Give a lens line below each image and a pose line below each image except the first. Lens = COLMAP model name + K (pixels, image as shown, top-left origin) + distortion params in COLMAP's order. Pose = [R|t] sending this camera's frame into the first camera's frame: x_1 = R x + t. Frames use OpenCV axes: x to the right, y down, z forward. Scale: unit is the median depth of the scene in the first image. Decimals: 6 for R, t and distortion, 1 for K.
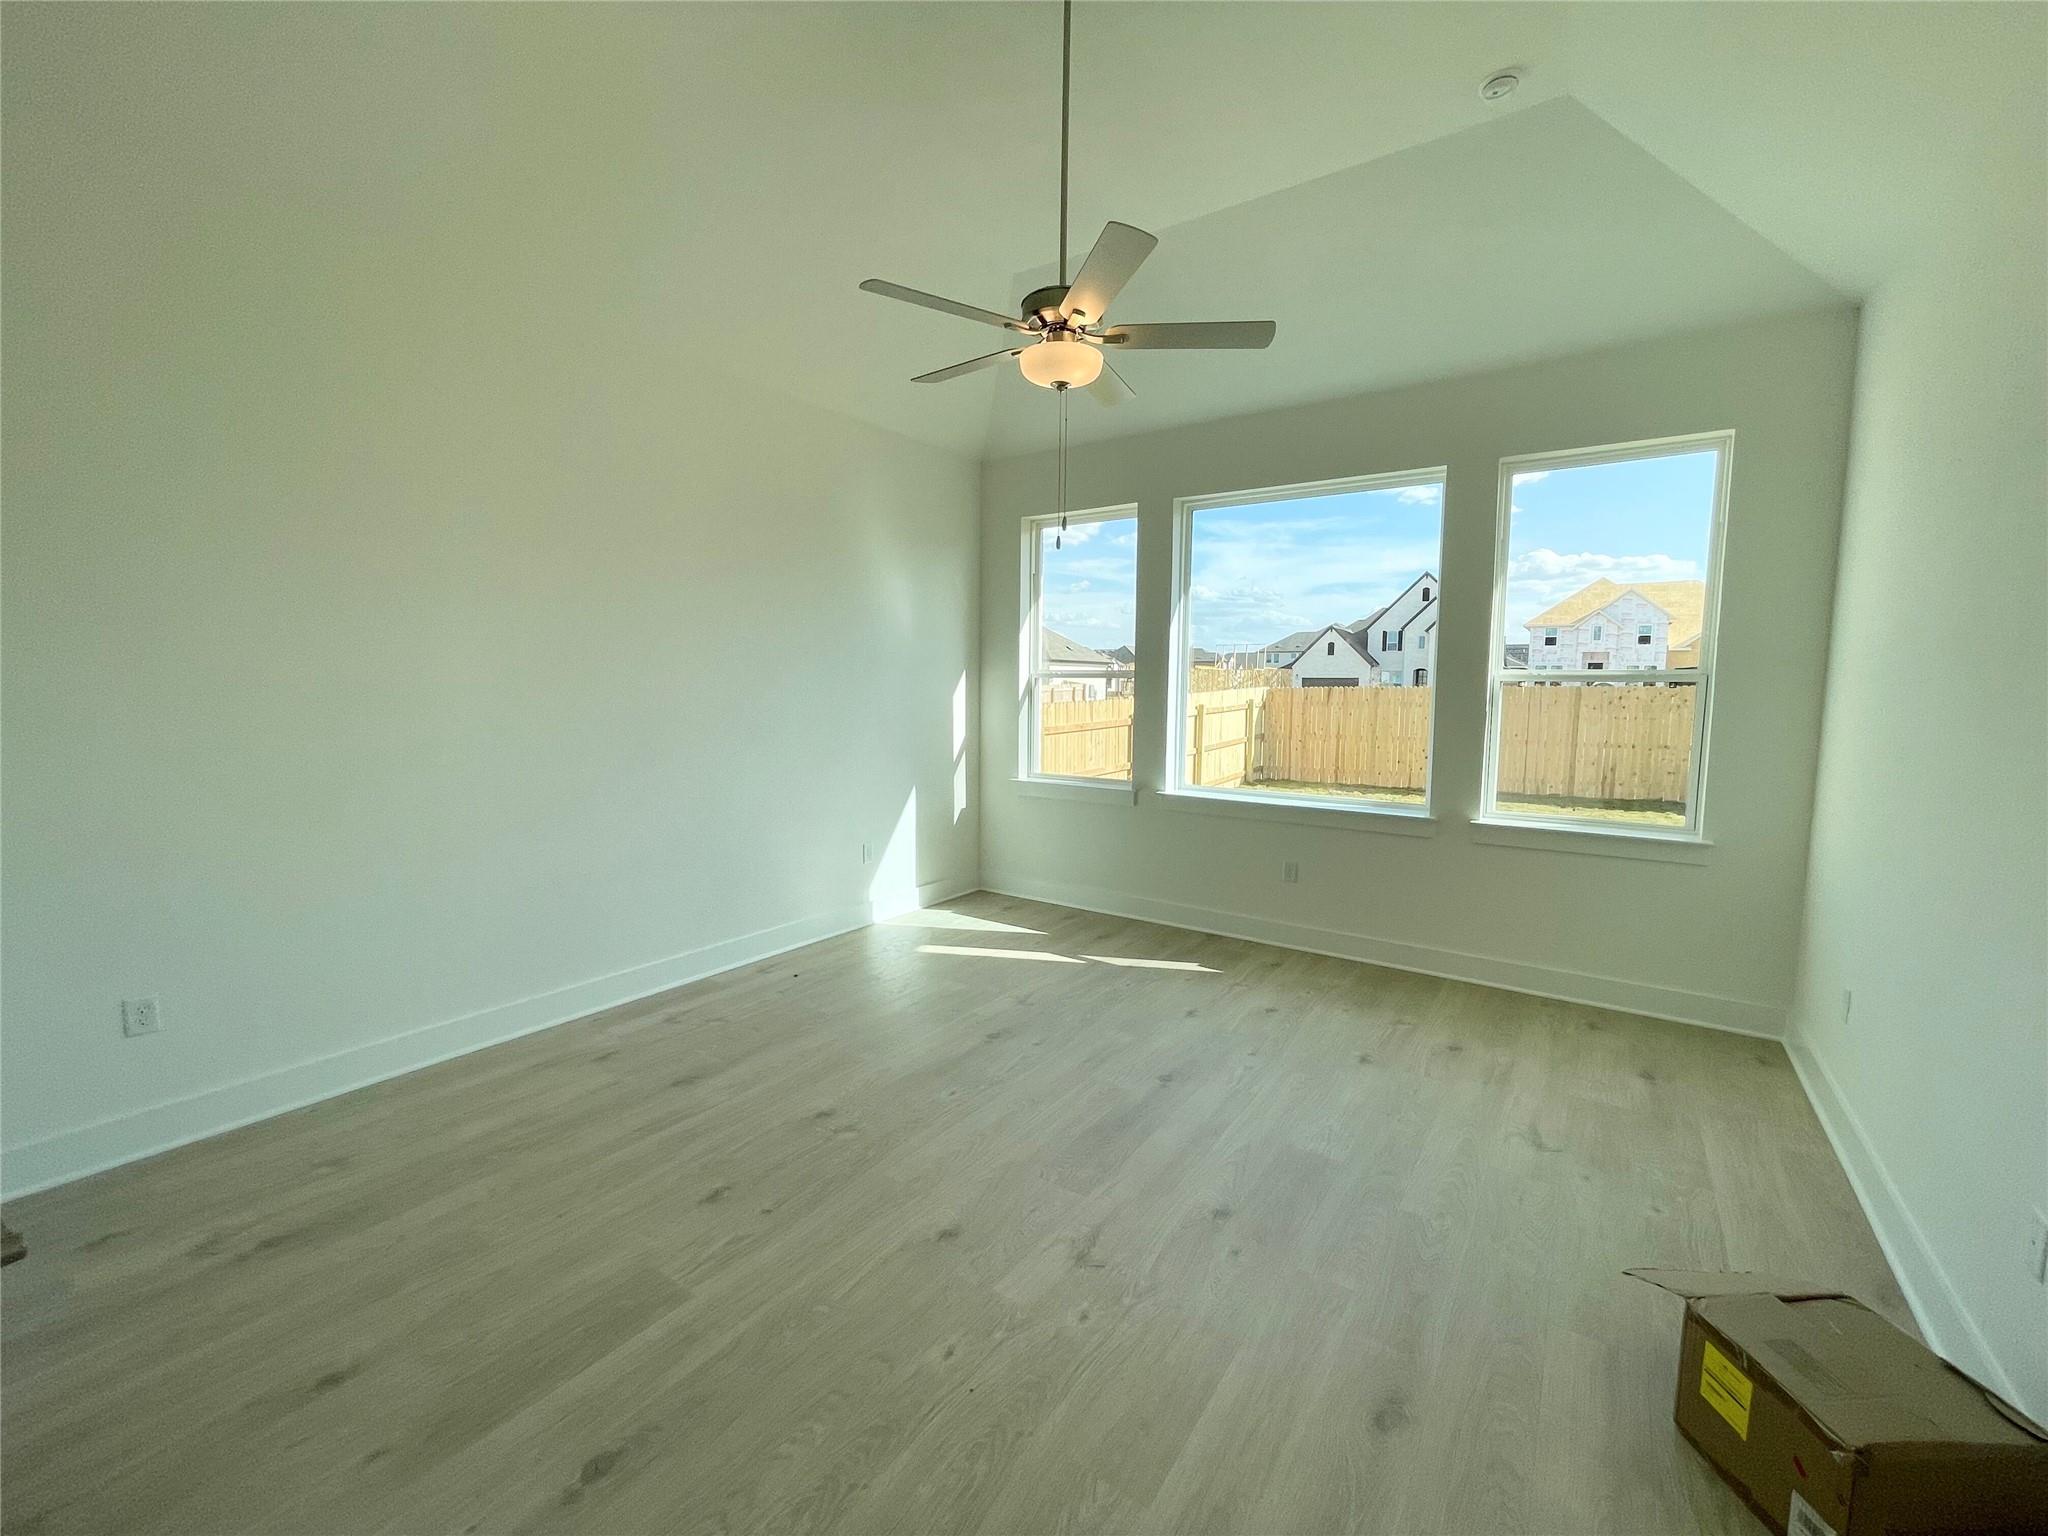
lens RADIAL K [[837.9, 0, 1016.7], [0, 837.9, 763.5], [0, 0, 1]] dist [0.000913, 0.000411]
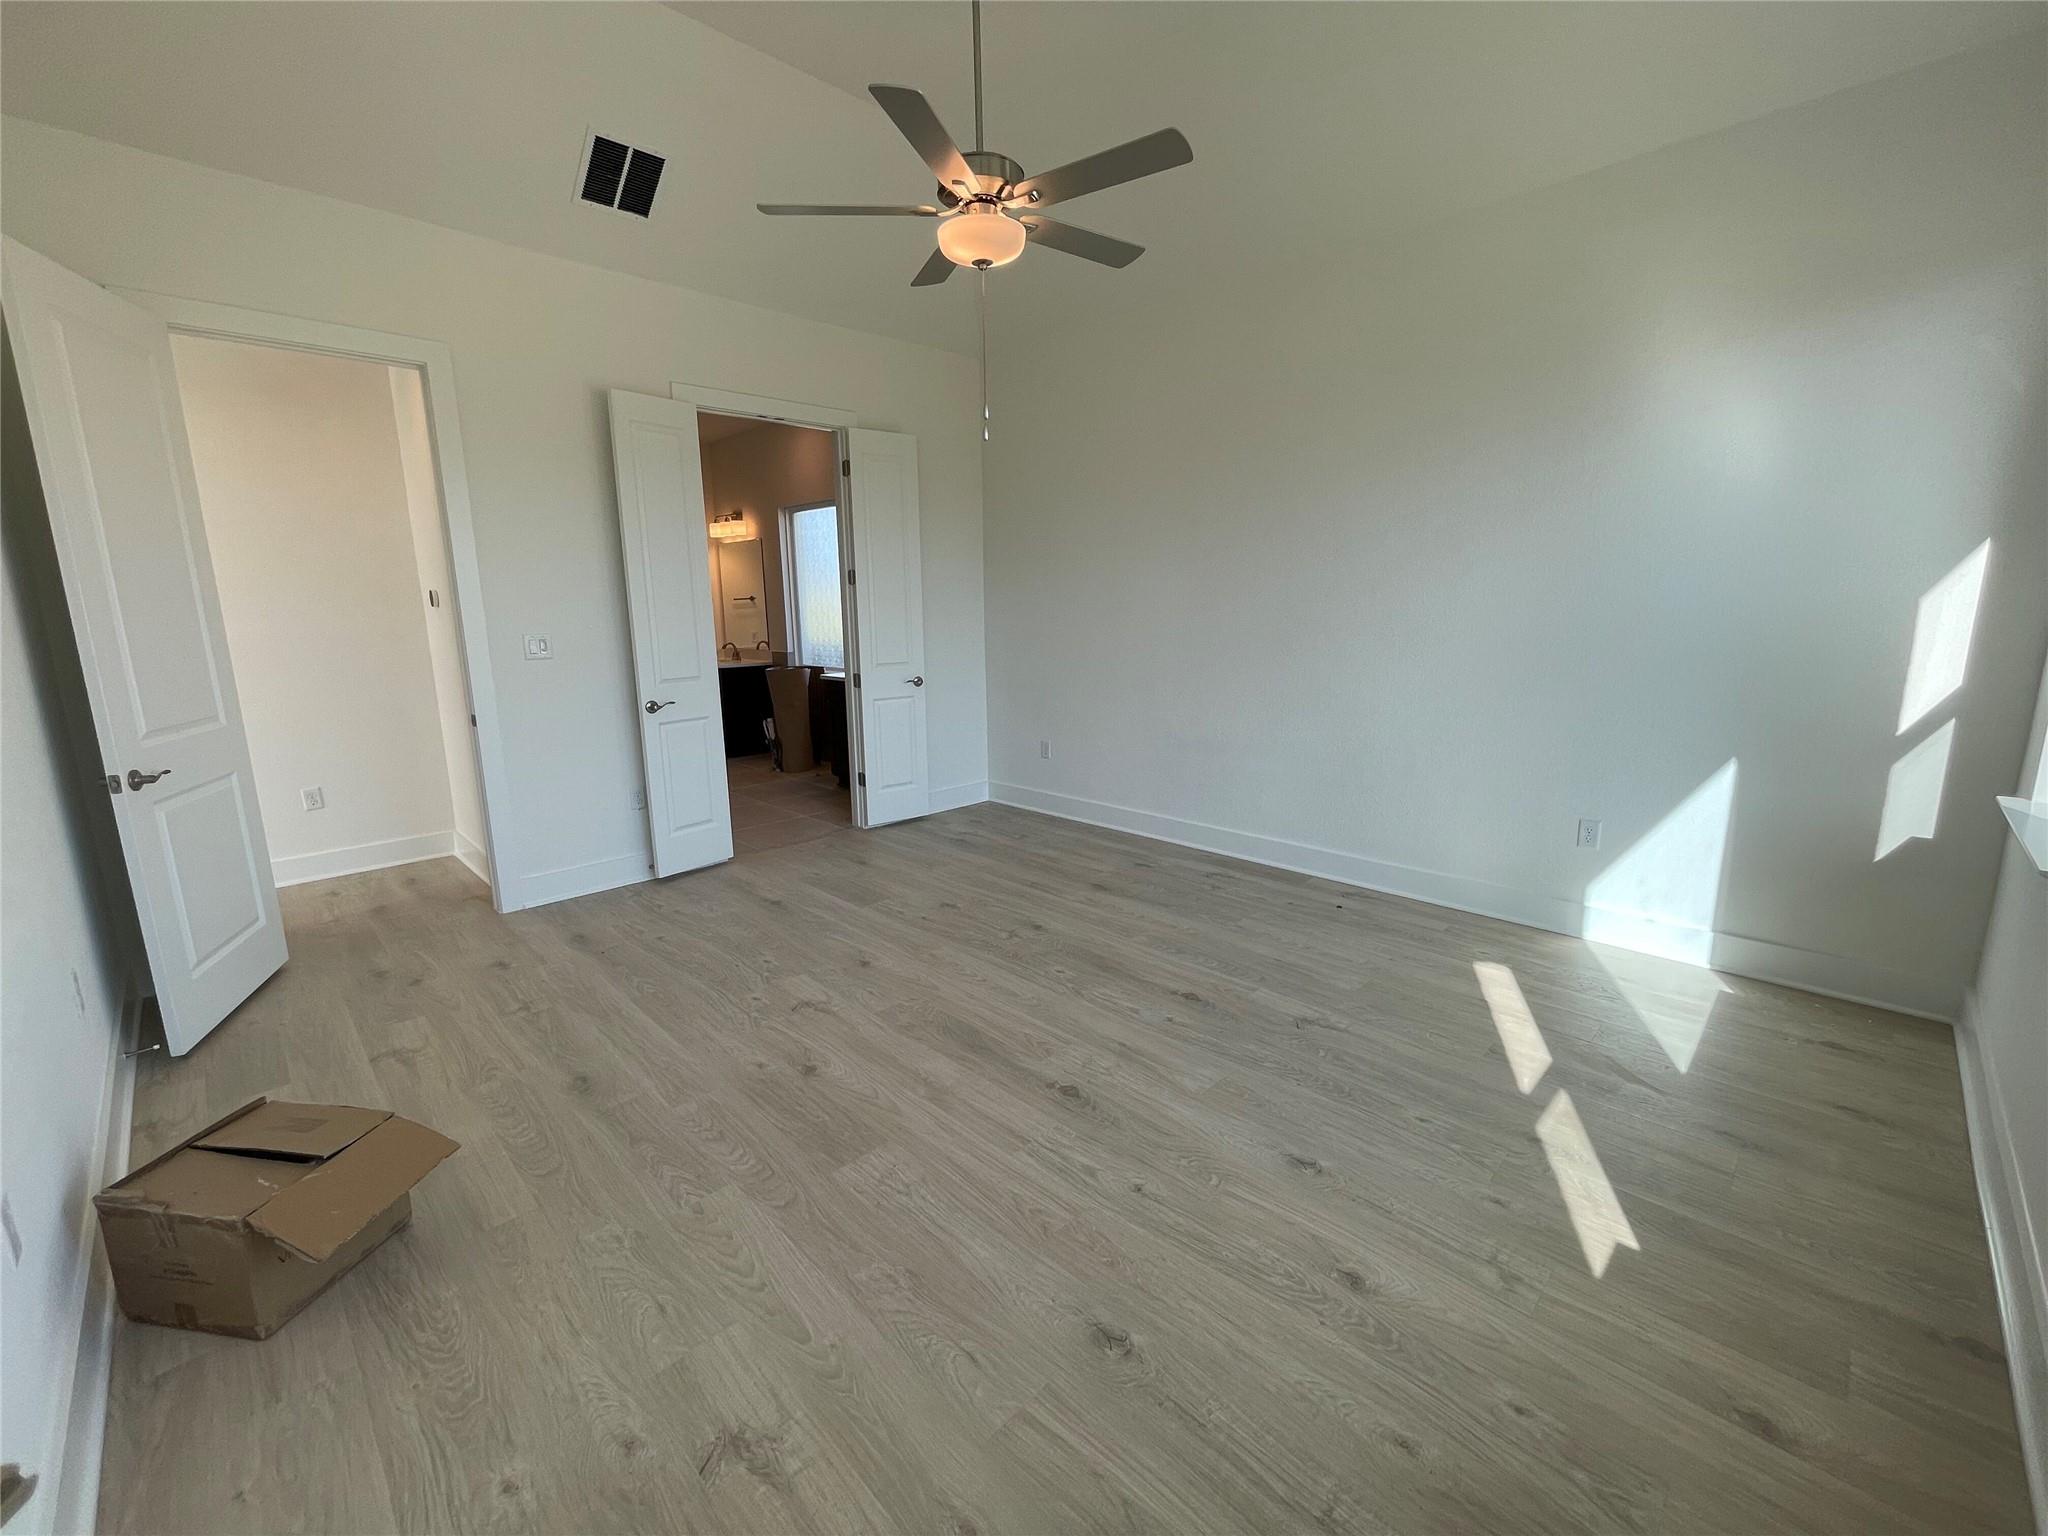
lens RADIAL K [[837.9, 0, 1016.7], [0, 837.9, 763.5], [0, 0, 1]] dist [0.000913, 0.000411]
pose [[-0.177890, 0.179302, -0.967577, 0.878765], [-0.084765, 0.976813, 0.196598, -0.068054], [0.980393, 0.116990, -0.158567, 1.035738]]
